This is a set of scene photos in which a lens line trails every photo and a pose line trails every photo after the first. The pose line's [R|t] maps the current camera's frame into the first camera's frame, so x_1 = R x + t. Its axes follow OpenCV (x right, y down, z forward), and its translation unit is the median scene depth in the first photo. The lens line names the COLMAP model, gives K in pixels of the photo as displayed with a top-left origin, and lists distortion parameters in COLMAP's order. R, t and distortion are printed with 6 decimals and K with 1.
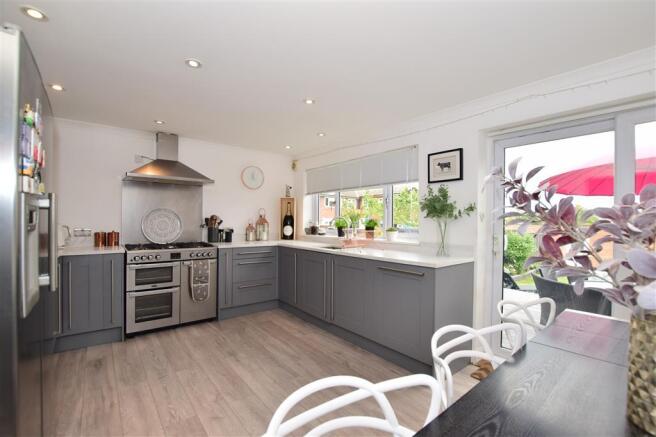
lens RADIAL K [[289.9, 0, 328.0], [0, 289.9, 218.5], [0, 0, 1]] dist [-0.027187, -0.000130]
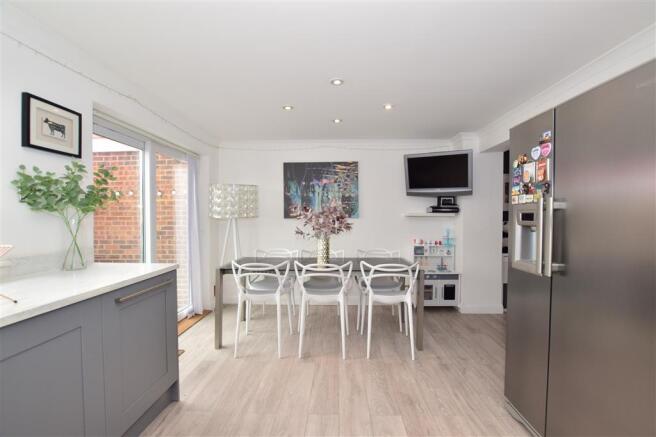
lens RADIAL K [[289.9, 0, 328.0], [0, 289.9, 218.5], [0, 0, 1]] dist [-0.027187, -0.000130]
pose [[-0.751210, -0.013173, 0.659932, -0.455222], [-0.005980, 0.999896, 0.013152, 0.003535], [-0.660036, 0.005933, -0.751210, 1.088255]]
